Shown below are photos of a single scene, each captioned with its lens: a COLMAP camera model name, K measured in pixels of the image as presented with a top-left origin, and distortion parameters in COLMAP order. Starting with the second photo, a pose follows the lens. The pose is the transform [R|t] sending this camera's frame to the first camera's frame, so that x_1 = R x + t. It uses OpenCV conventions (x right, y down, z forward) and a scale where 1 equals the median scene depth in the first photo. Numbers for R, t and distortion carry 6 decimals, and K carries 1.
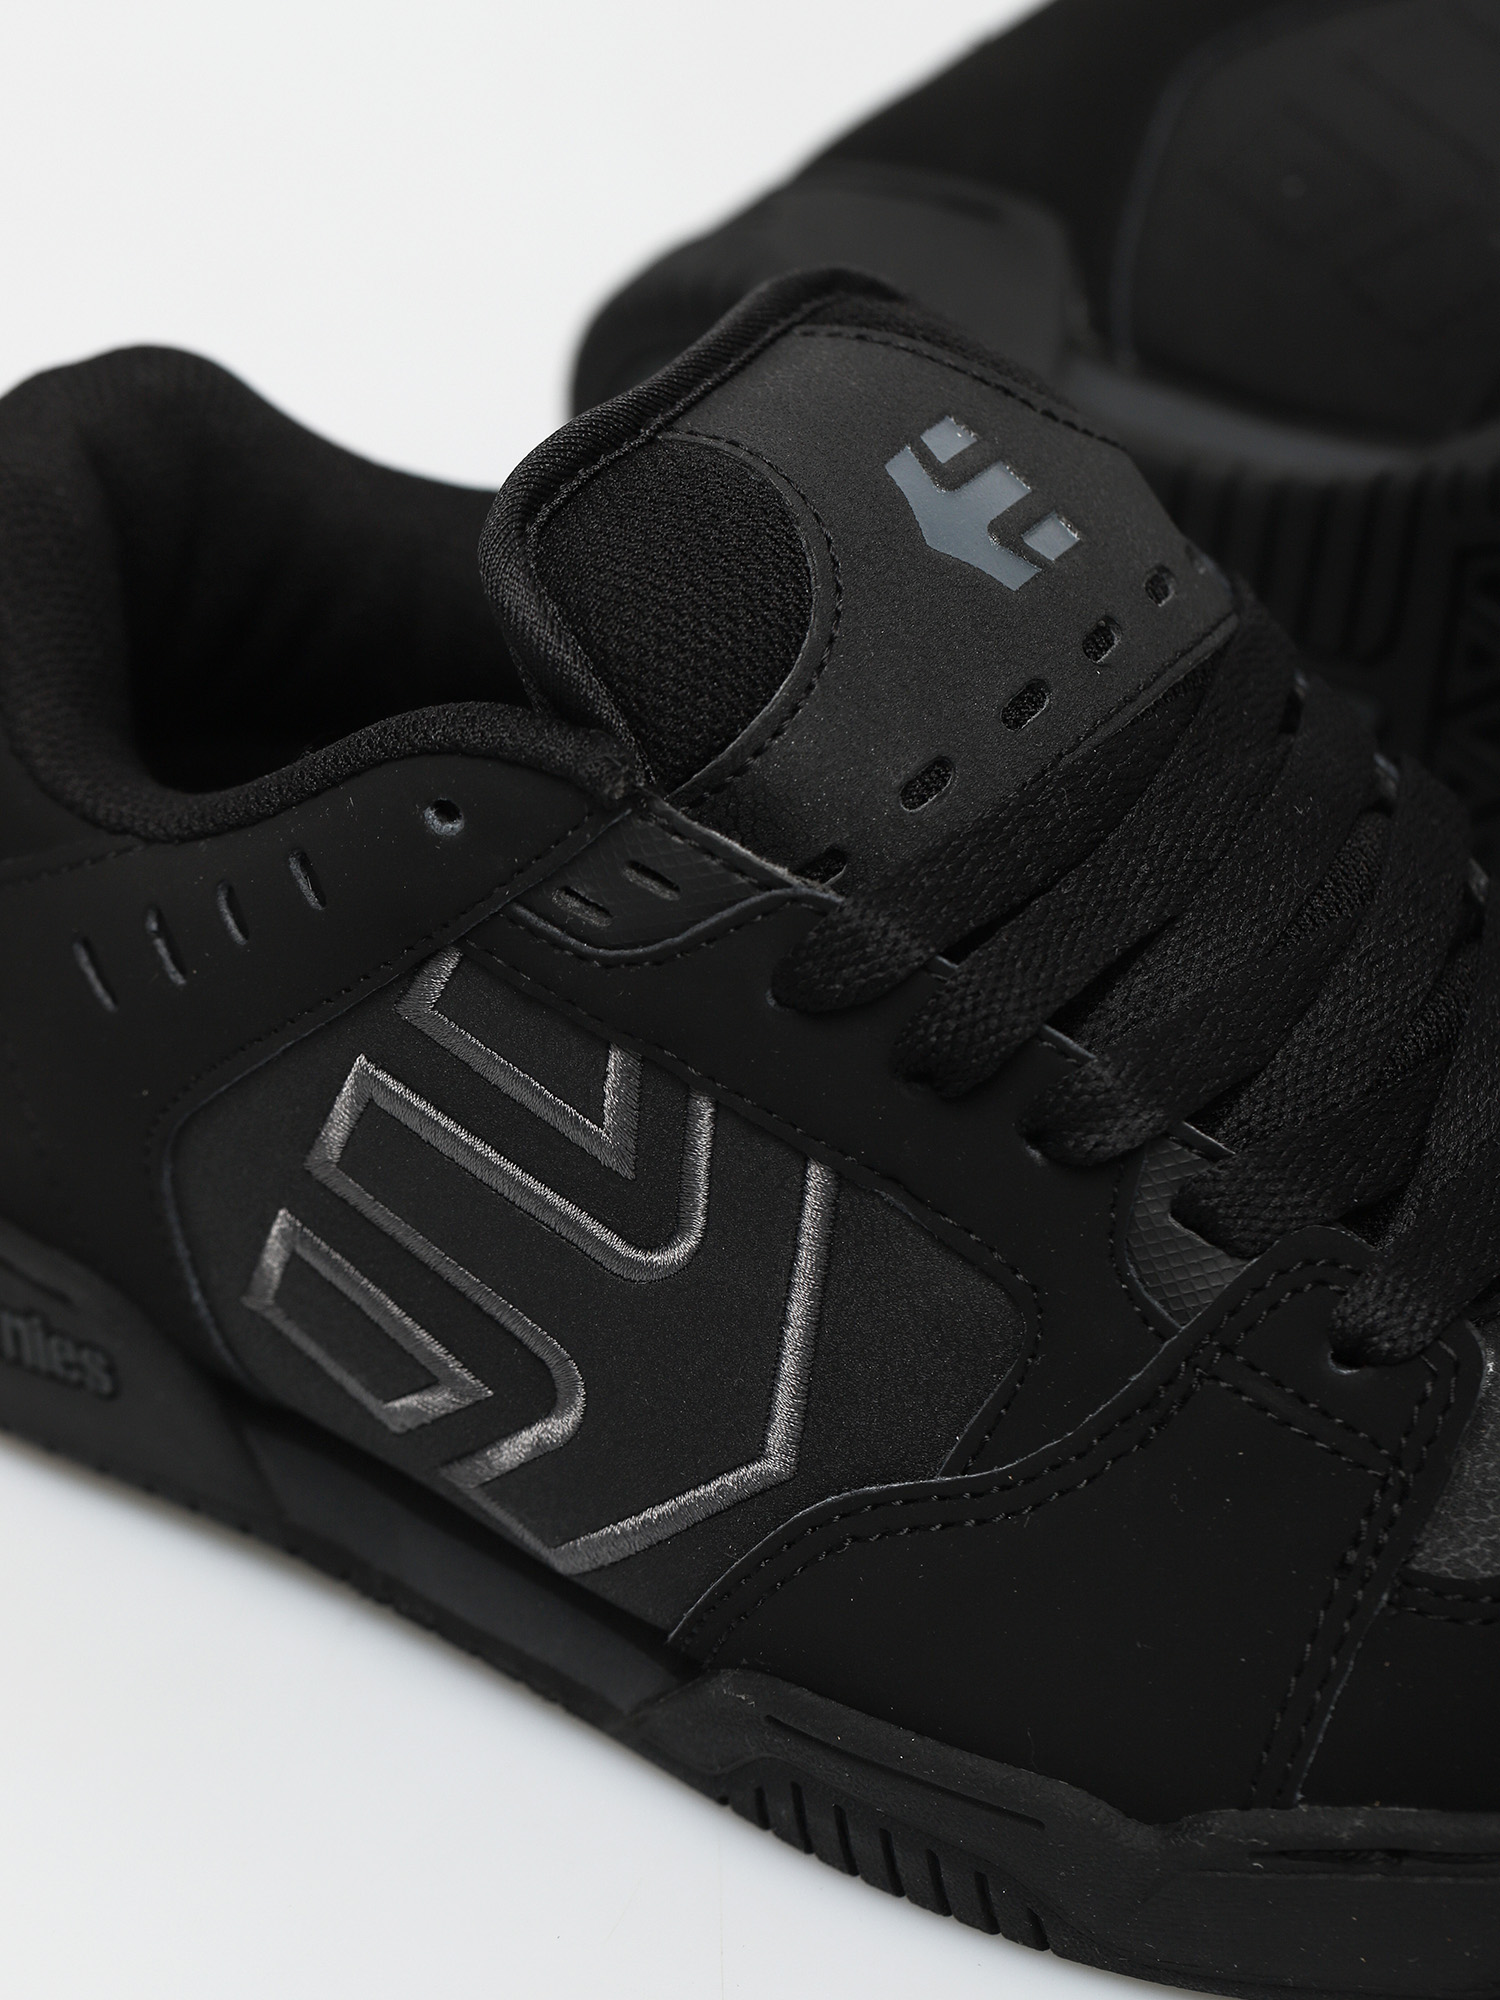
lens RADIAL K [[6982.6, 0, 750.8], [0, 6982.6, 1001.0], [0, 0, 1]] dist [-0.015699, 0.000000]
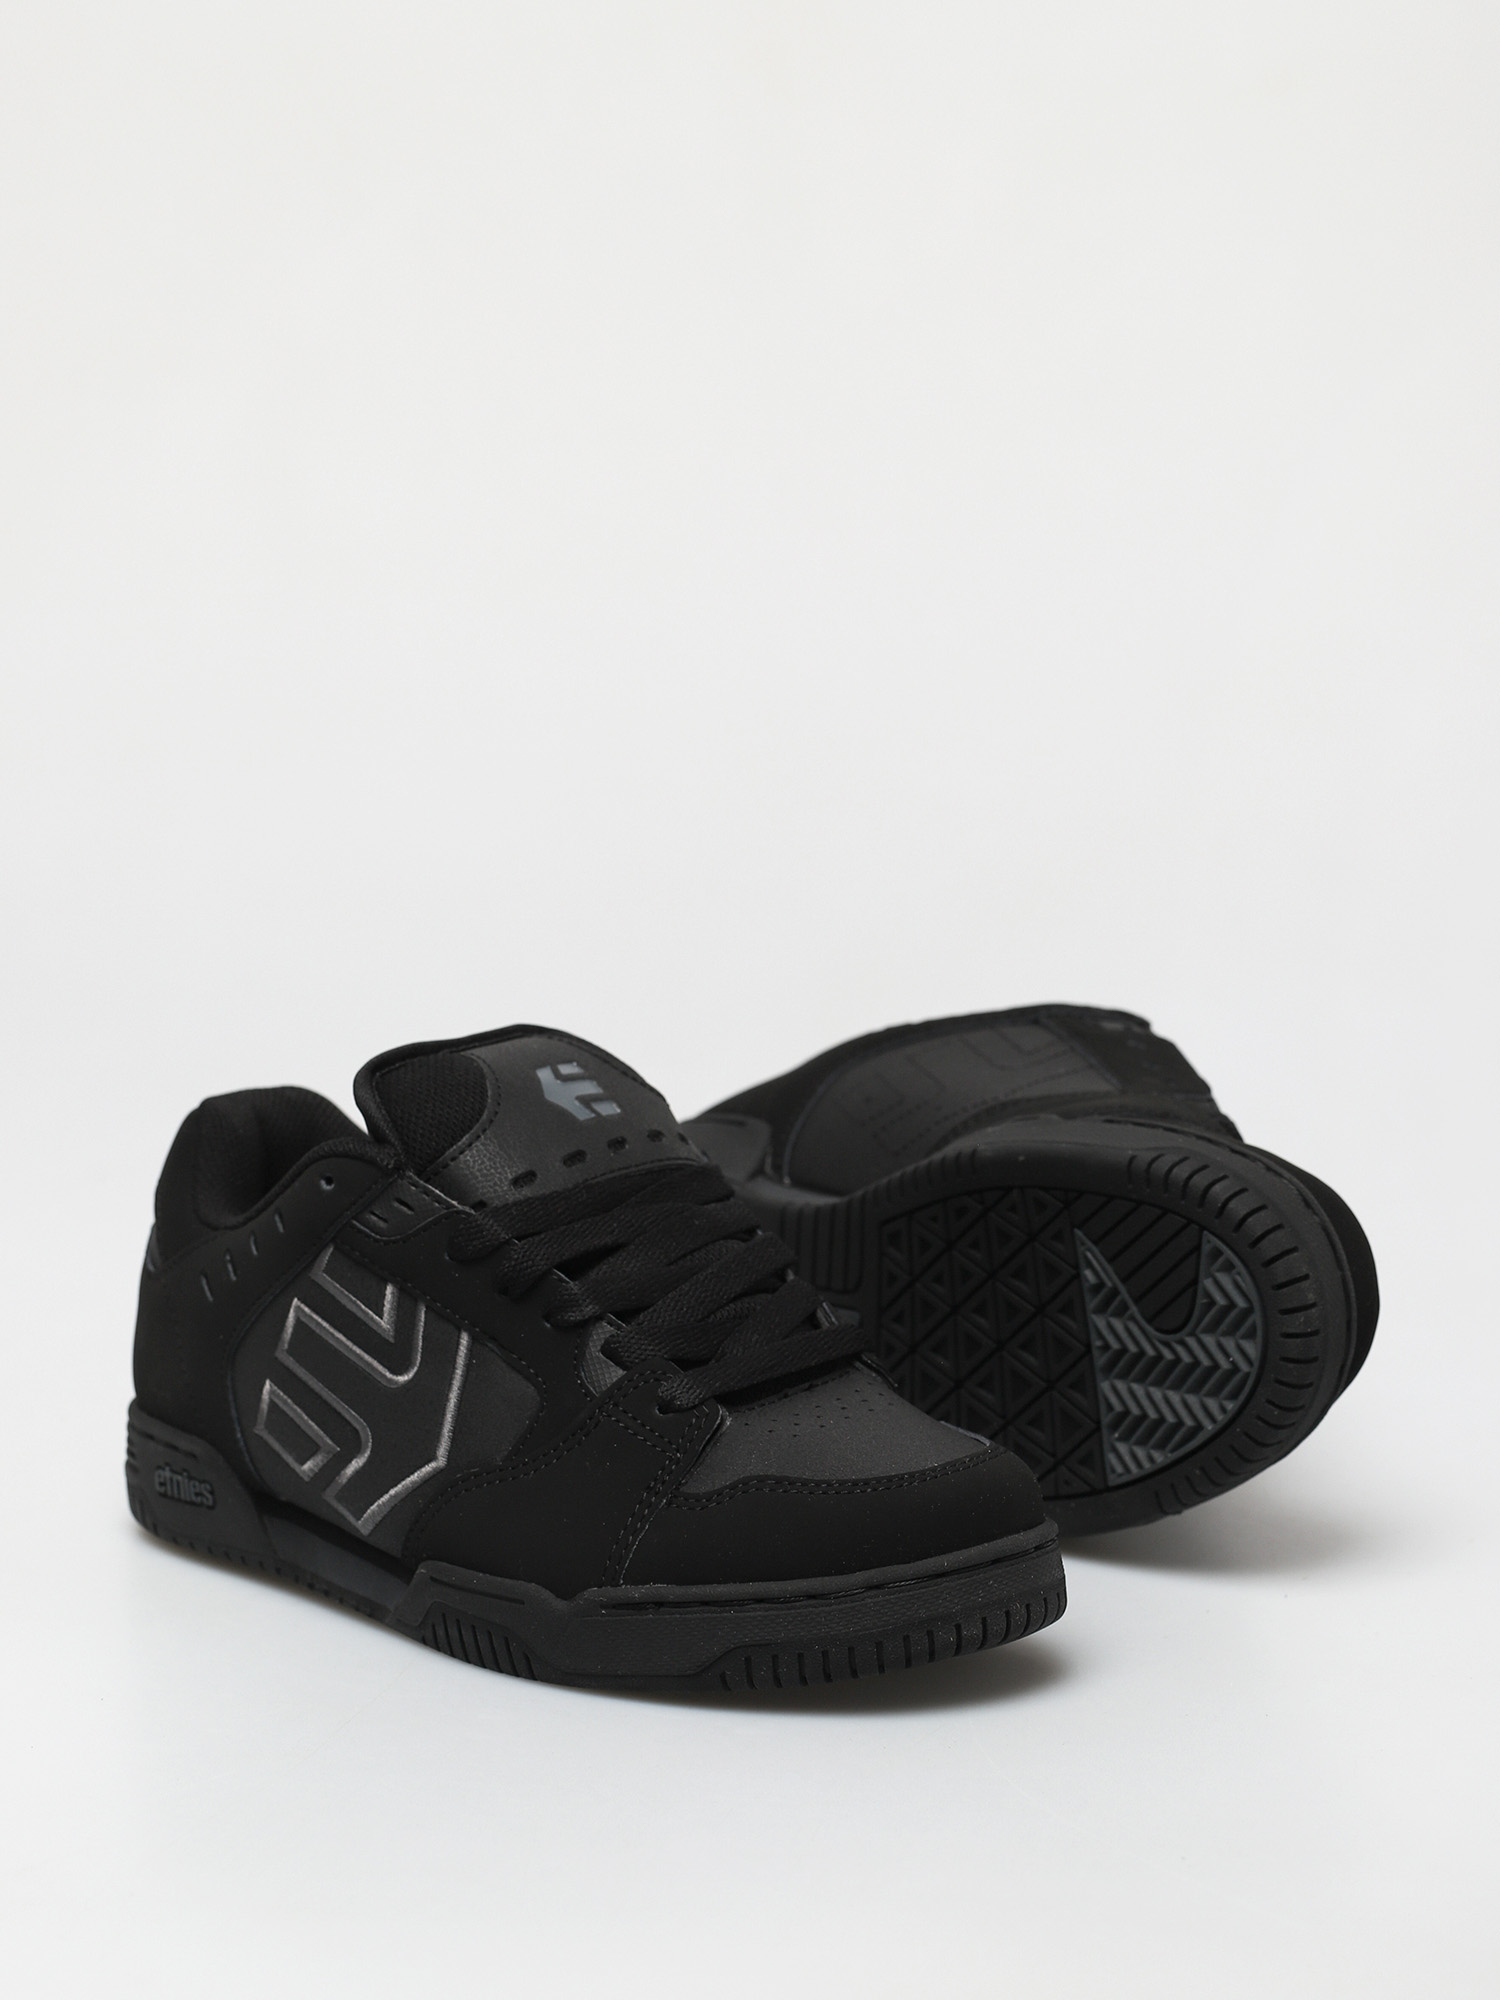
lens RADIAL K [[6982.6, 0, 748.4], [0, 6982.6, 1000.2], [0, 0, 1]] dist [-0.015699, 0.000000]
pose [[0.978647, 0.034678, -0.202602, 0.583559], [-0.101474, 0.938691, -0.329489, 0.692645], [0.178755, 0.343012, 0.922166, -1.221631]]
